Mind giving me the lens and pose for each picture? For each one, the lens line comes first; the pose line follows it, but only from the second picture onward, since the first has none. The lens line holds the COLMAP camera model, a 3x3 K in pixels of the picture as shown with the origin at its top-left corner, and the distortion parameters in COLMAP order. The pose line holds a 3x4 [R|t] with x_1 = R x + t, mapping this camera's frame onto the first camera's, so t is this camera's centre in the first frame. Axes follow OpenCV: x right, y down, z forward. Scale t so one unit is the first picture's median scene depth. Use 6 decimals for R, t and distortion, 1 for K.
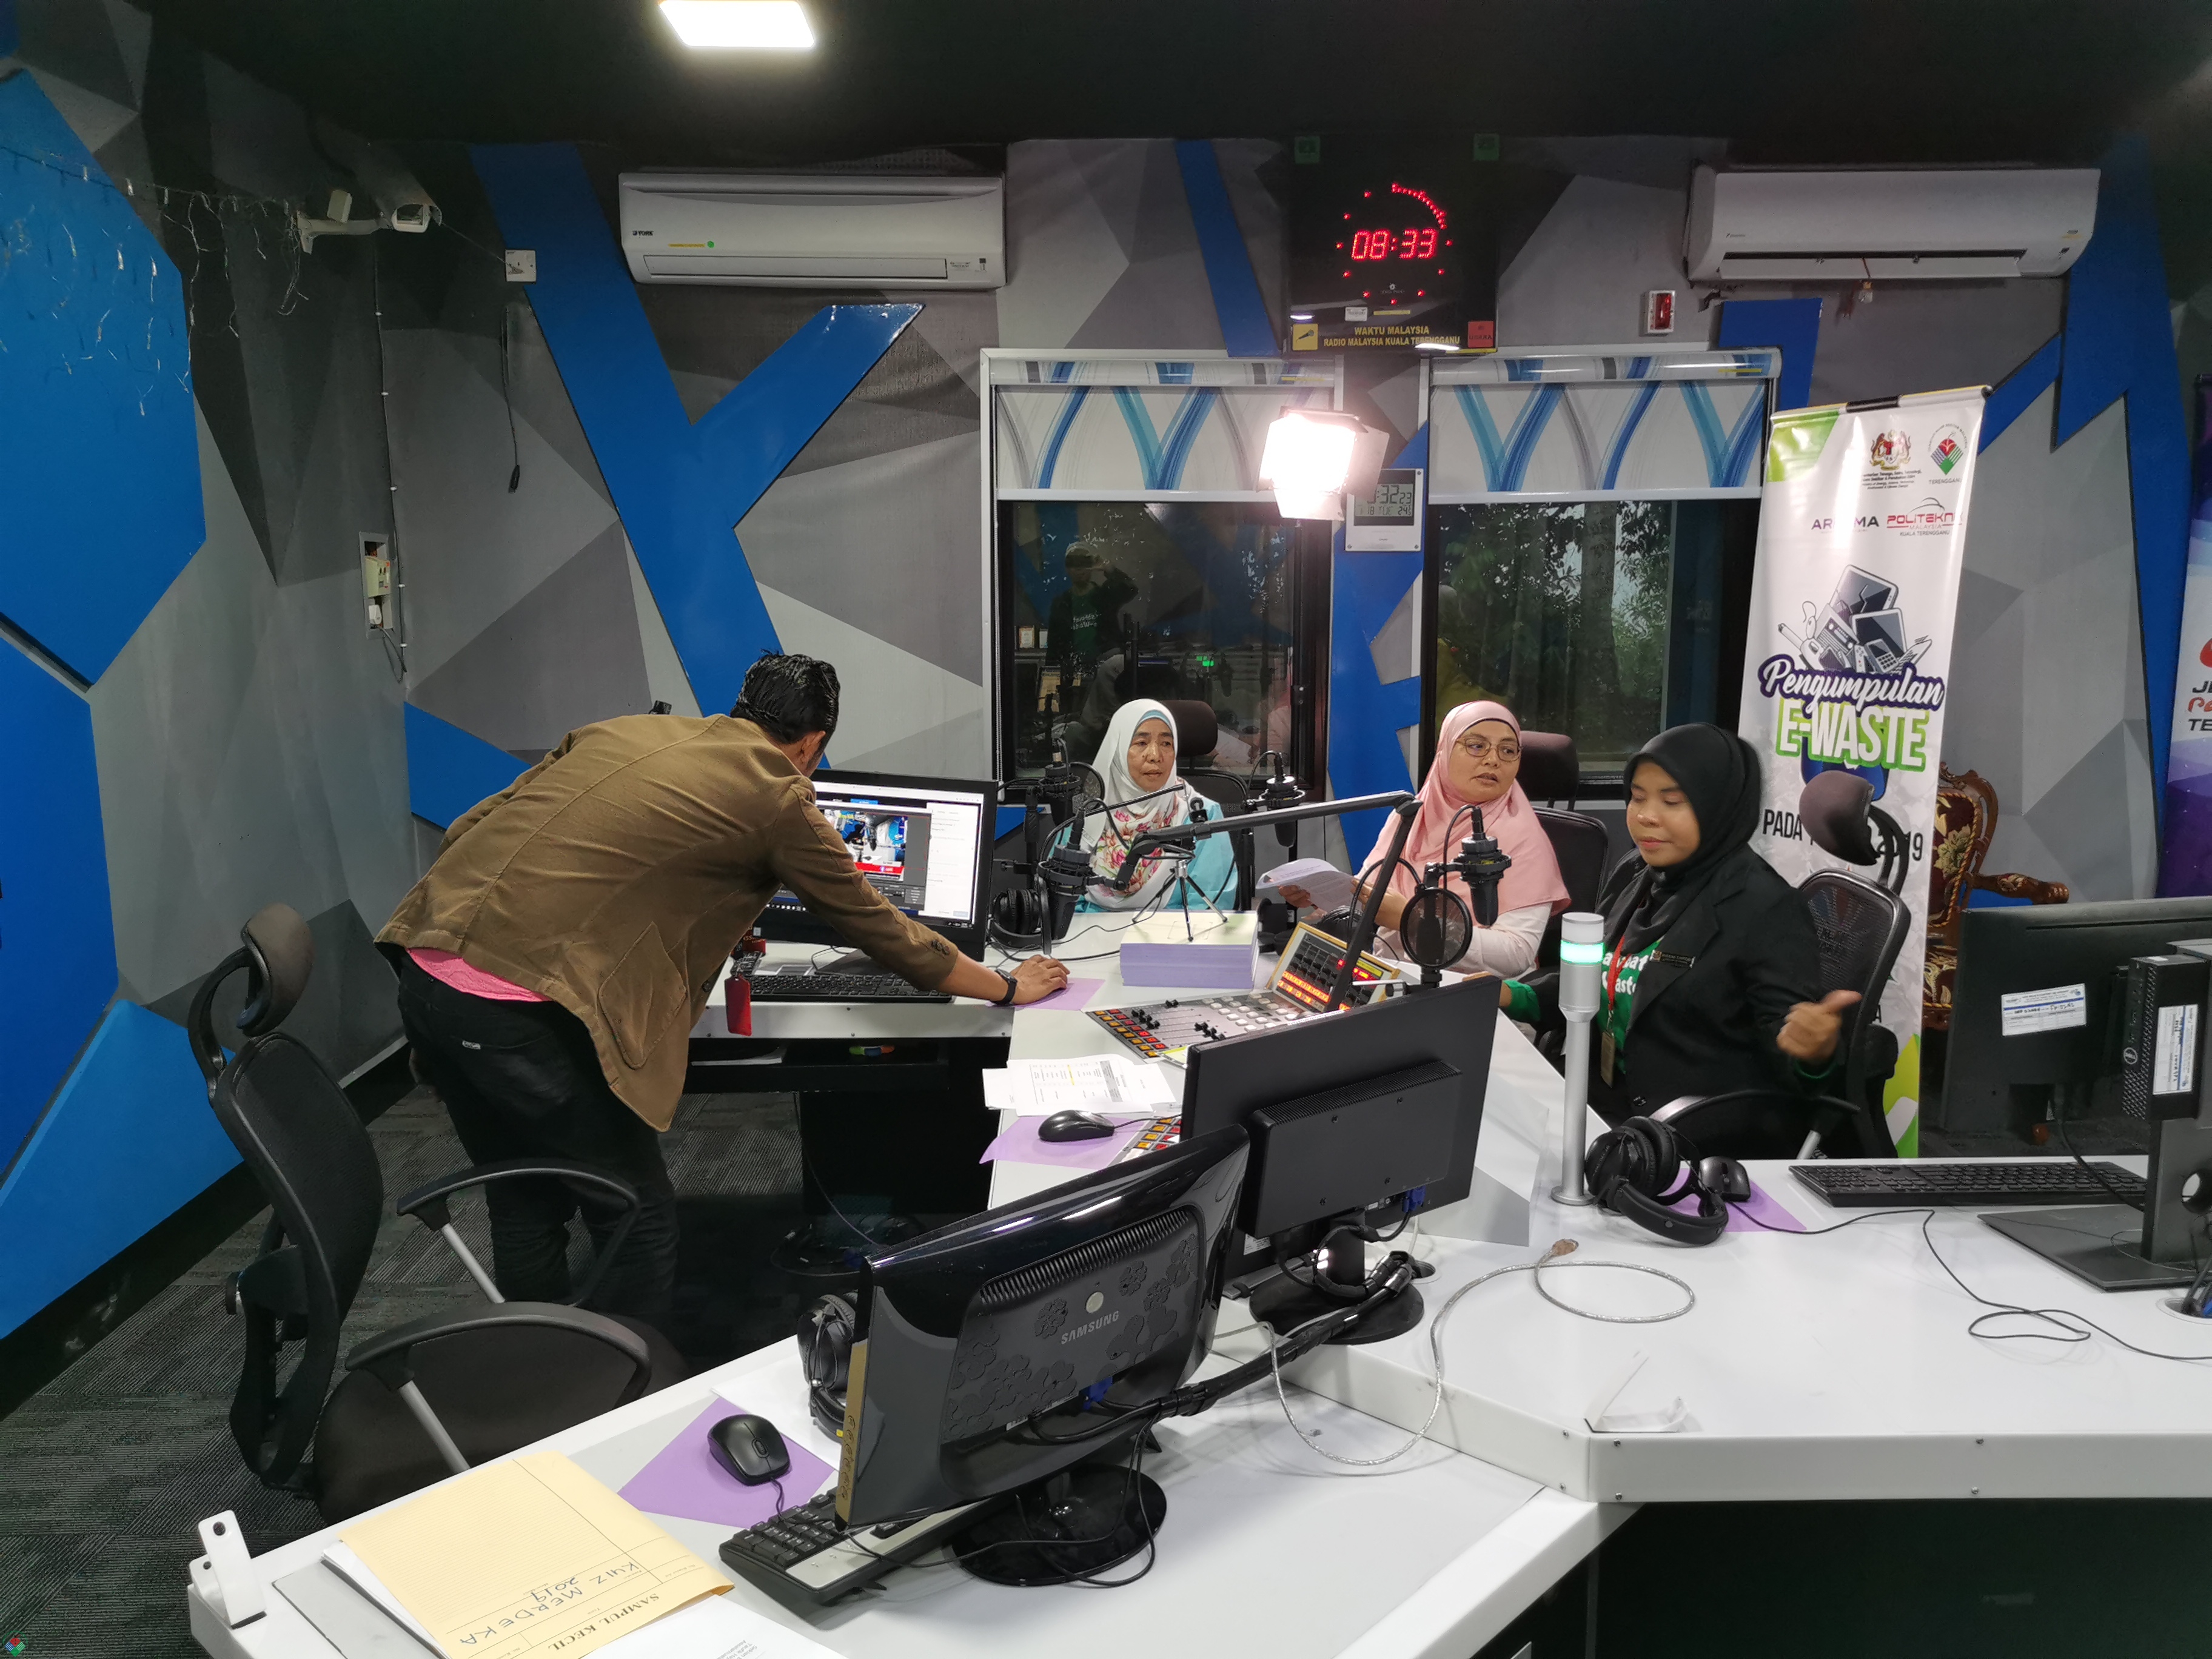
lens RADIAL K [[1709.3, 0, 1086.0], [0, 1709.3, 838.5], [0, 0, 1]] dist [0.044942, -0.028341]
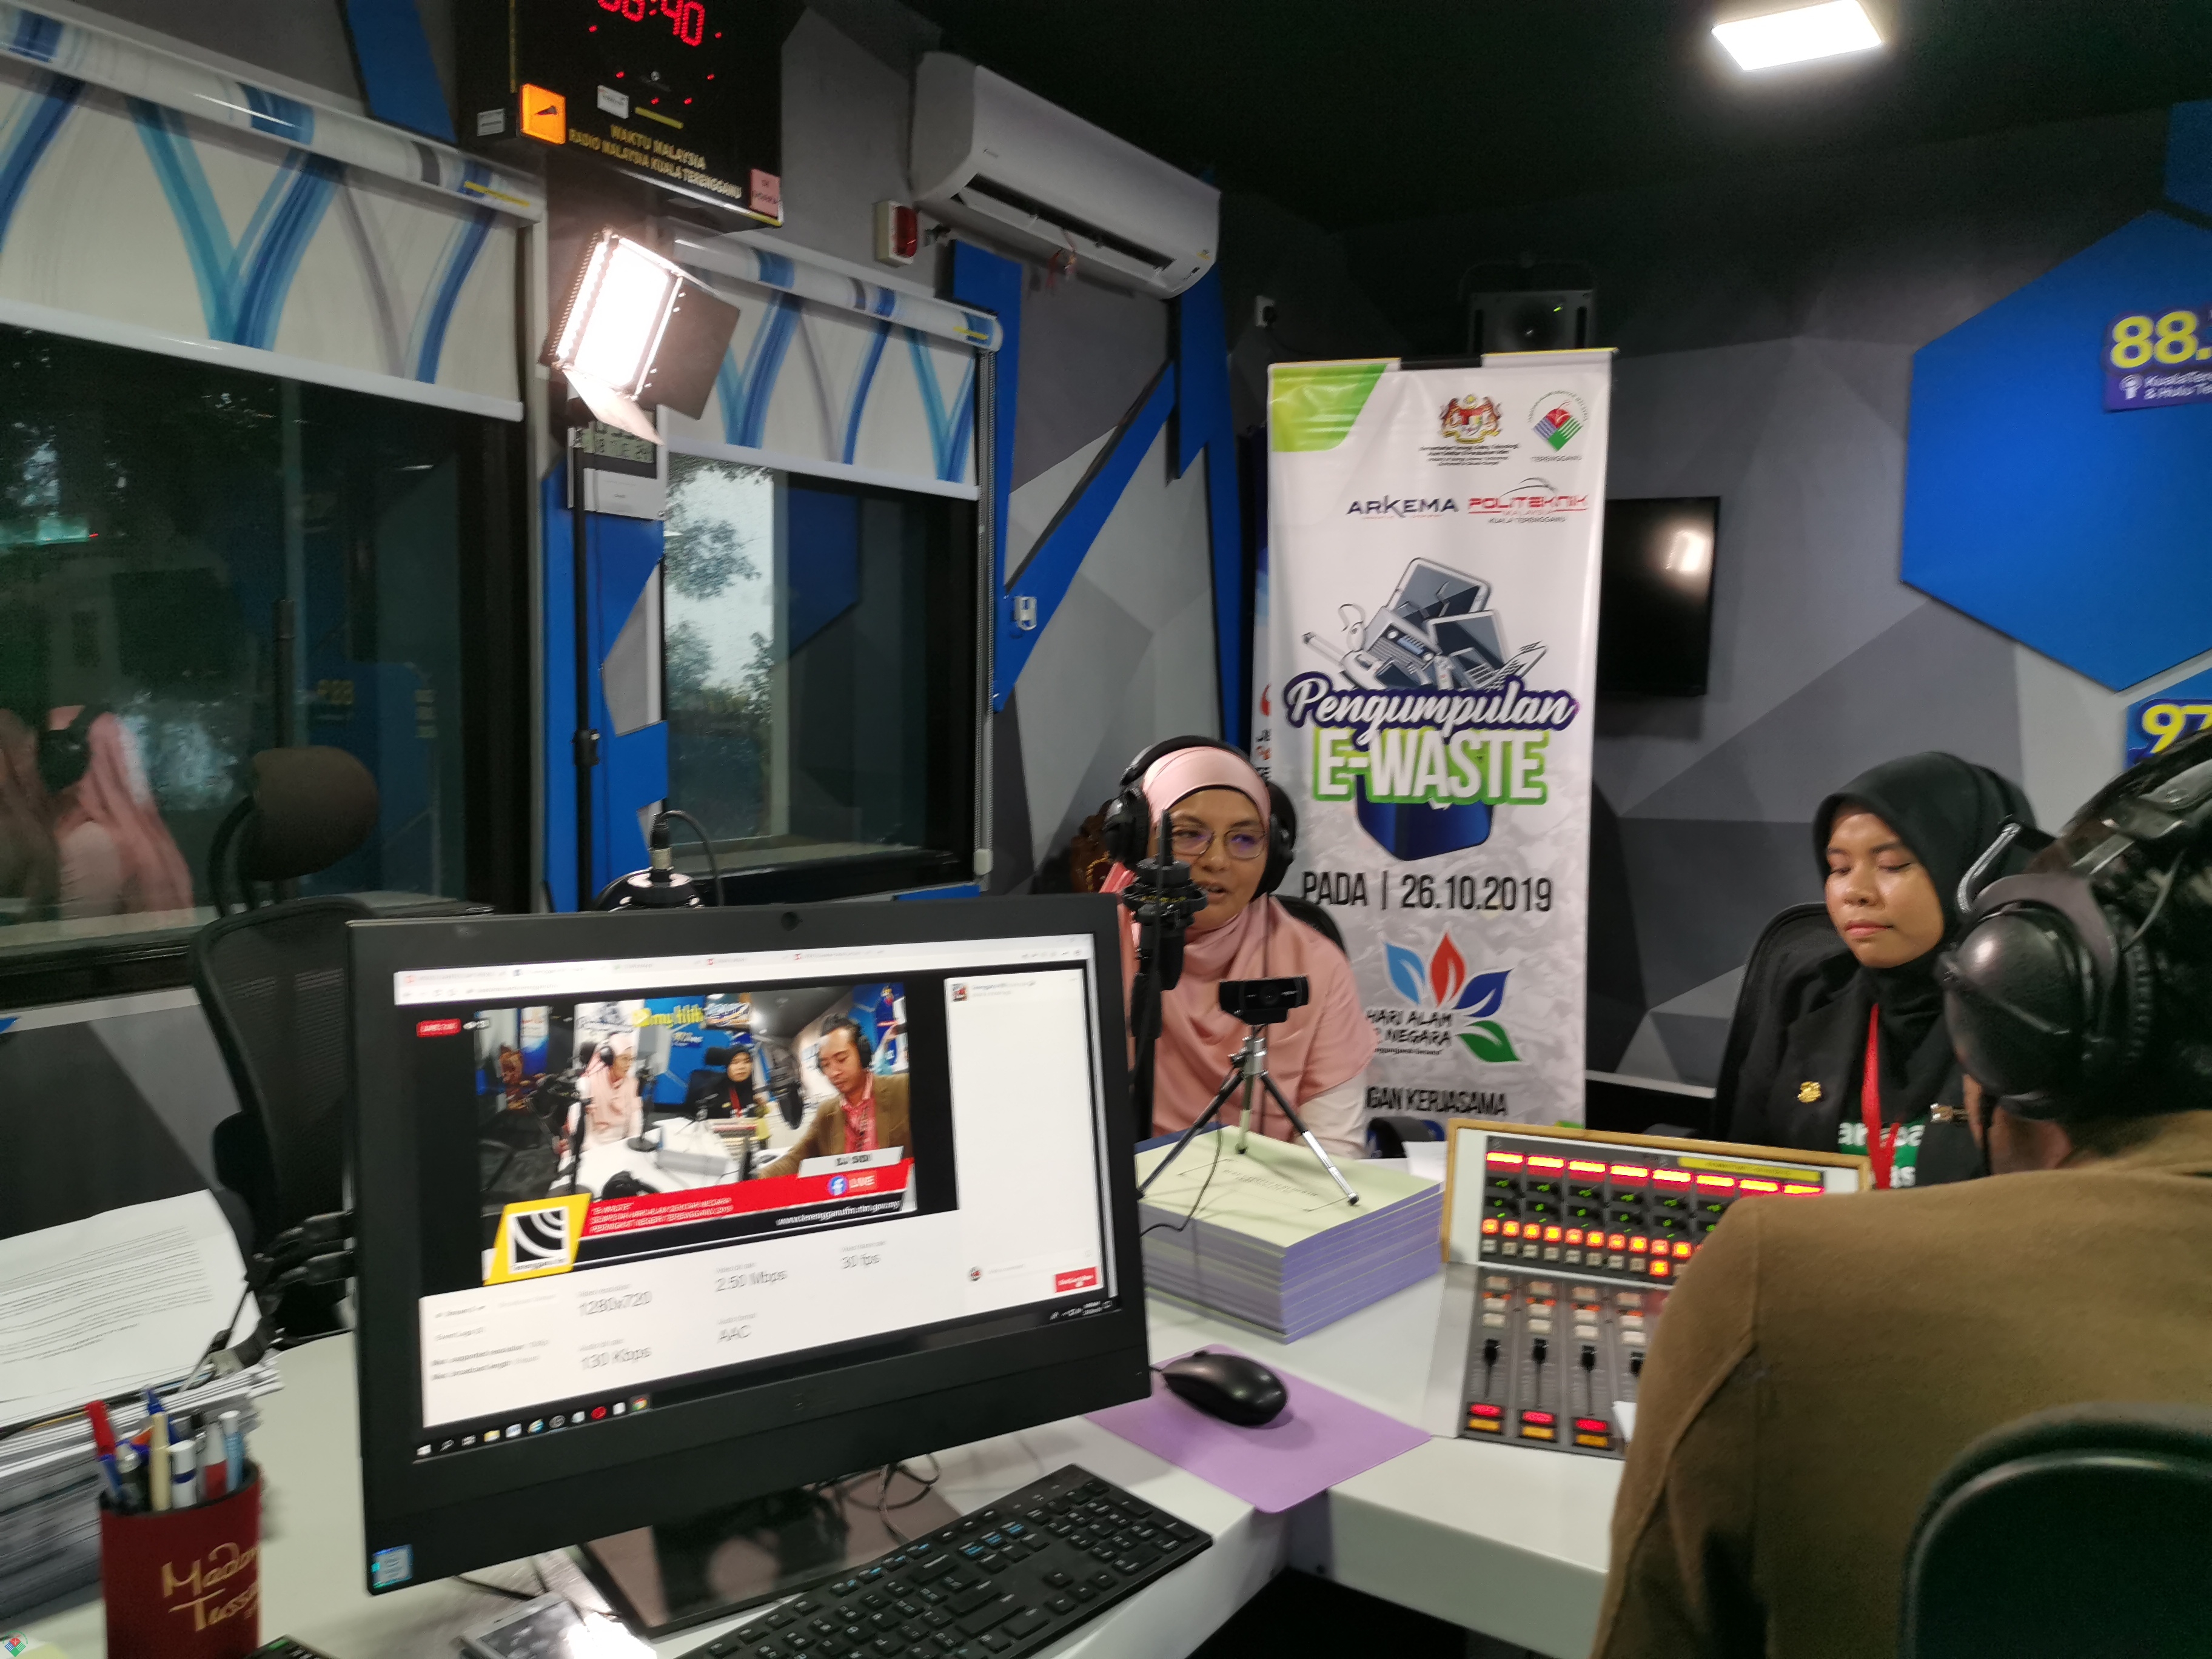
lens RADIAL K [[1709.3, 0, 1099.0], [0, 1709.3, 835.4], [0, 0, 1]] dist [0.044942, -0.028341]
pose [[0.553551, -0.053257, 0.831110, -0.258822], [0.114998, 0.993281, -0.012945, -0.029973], [-0.824837, 0.102742, 0.555957, 0.569872]]
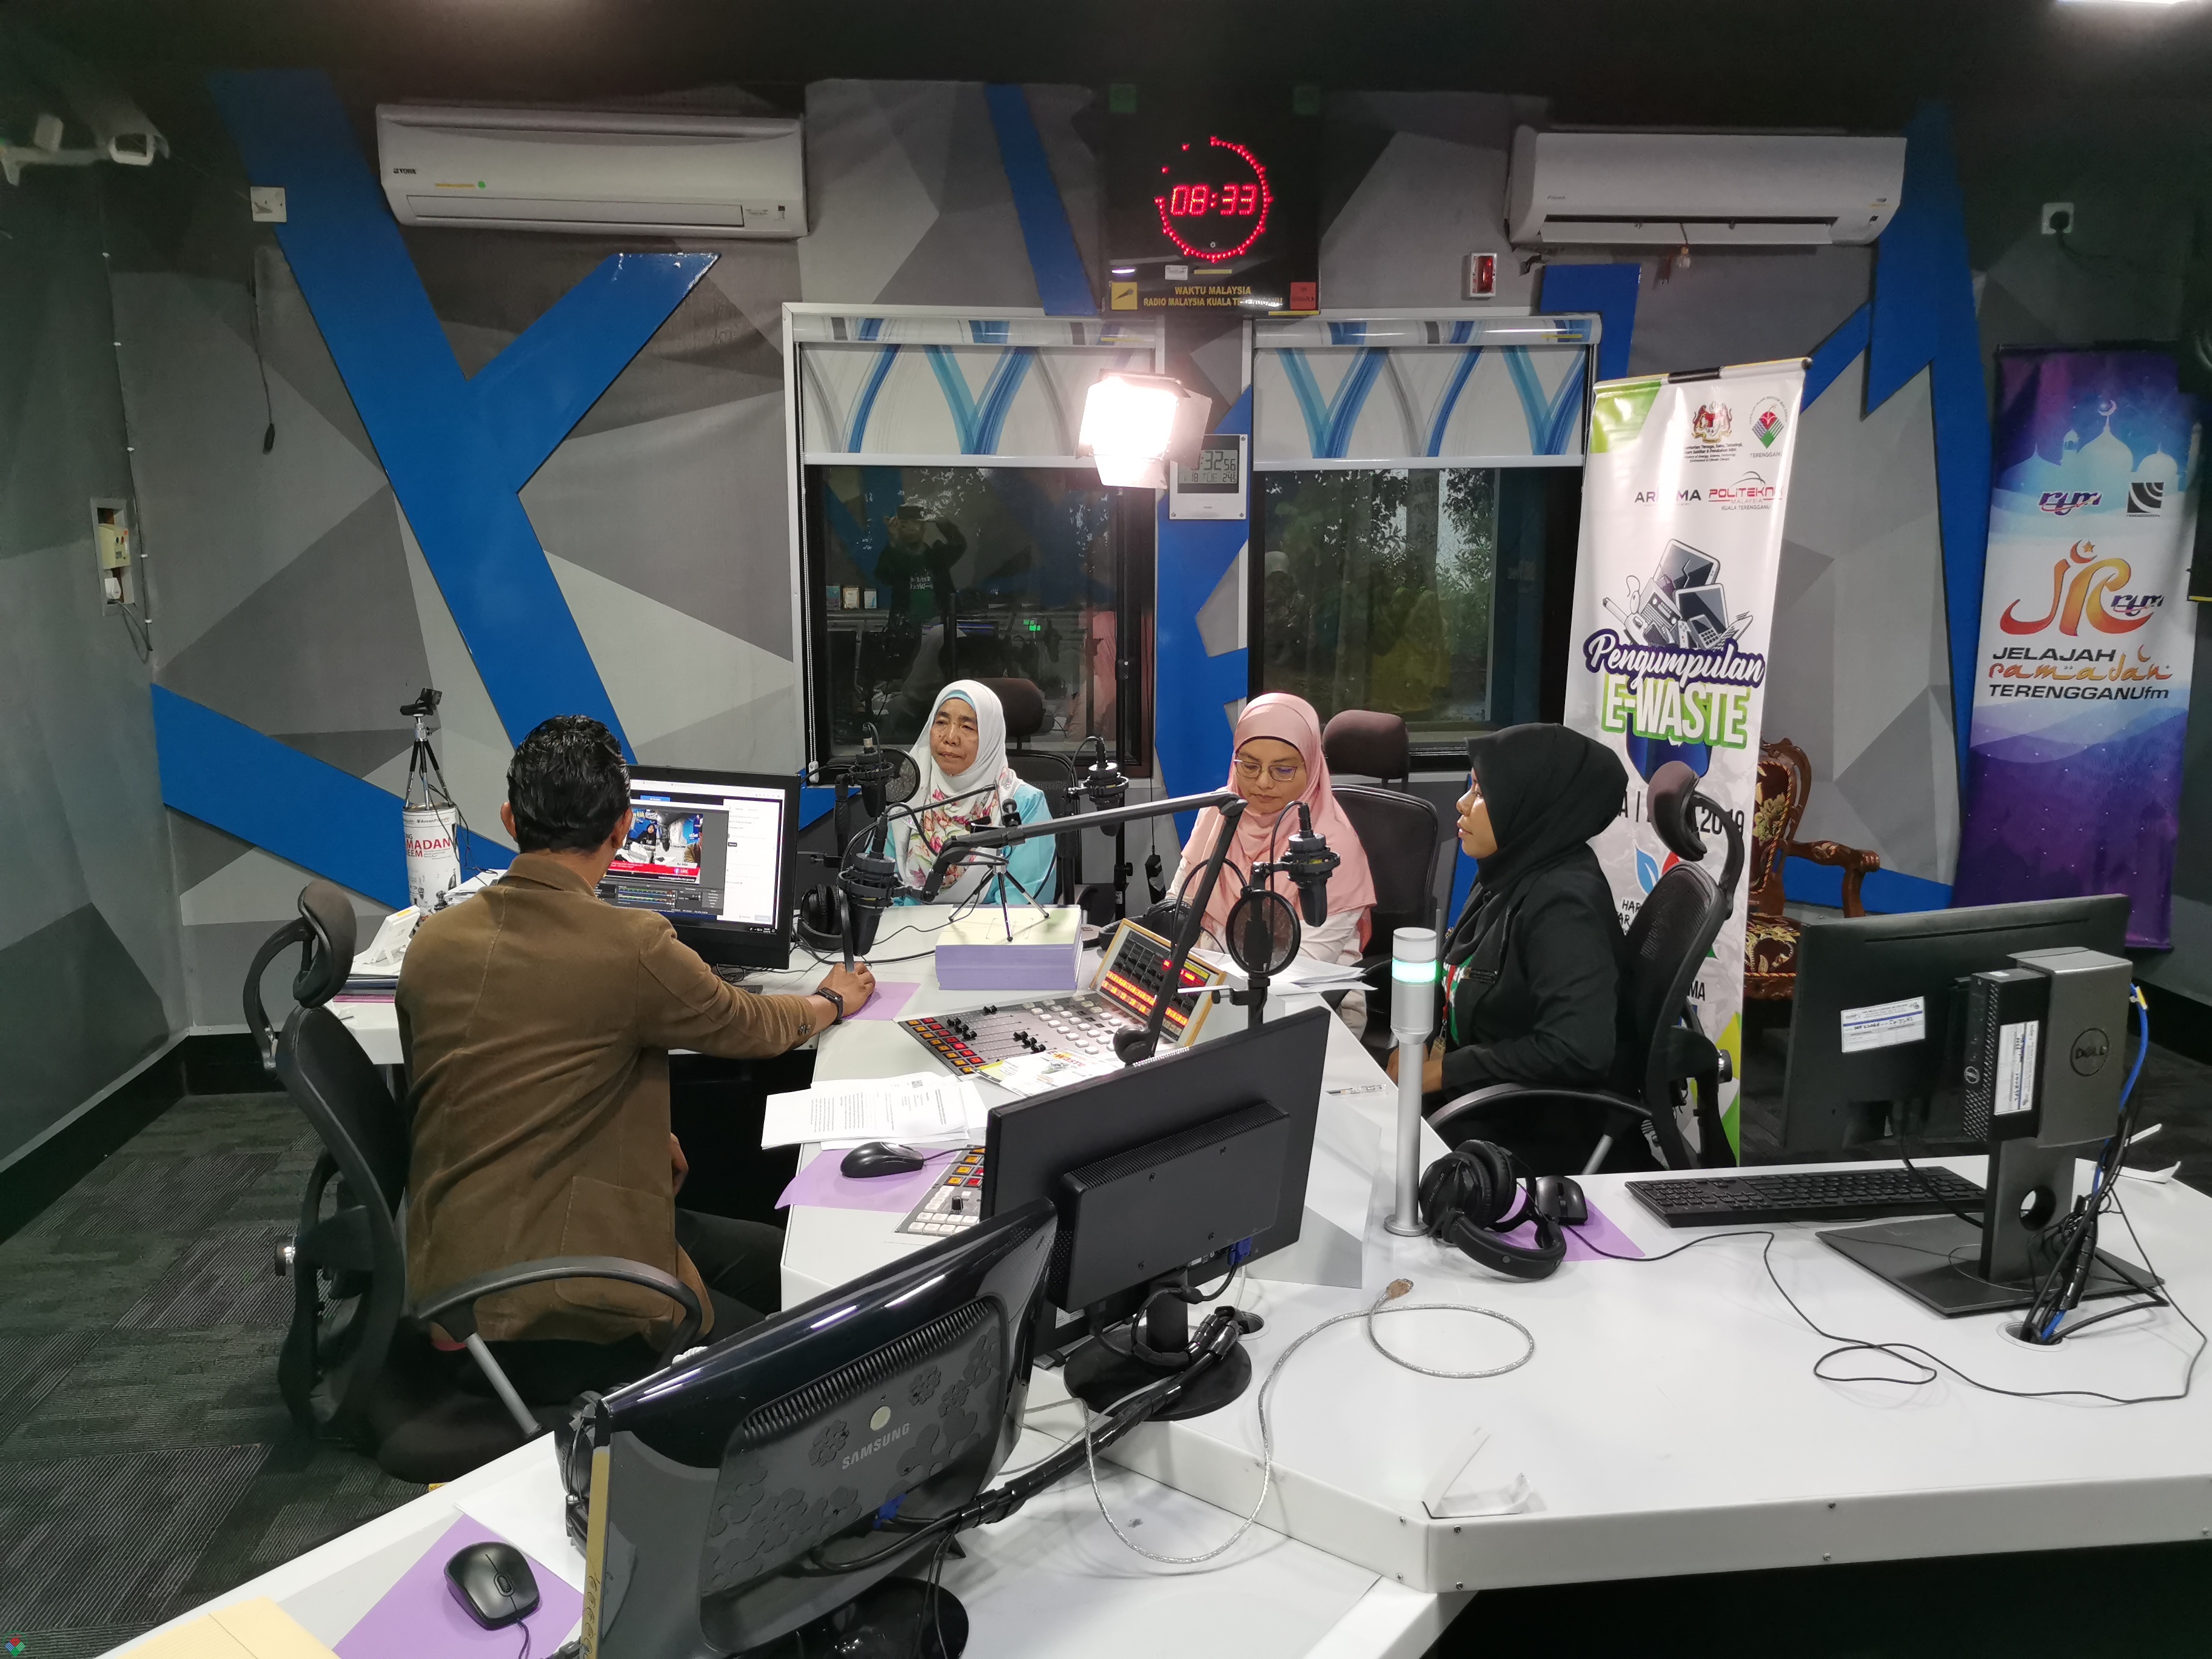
lens RADIAL K [[1709.3, 0, 1088.4], [0, 1709.3, 836.1], [0, 0, 1]] dist [0.044942, -0.028341]
pose [[0.995255, -0.017809, 0.095653, 0.010892], [0.015280, 0.999516, 0.027101, -0.016875], [-0.096089, -0.025511, 0.995046, 0.040062]]
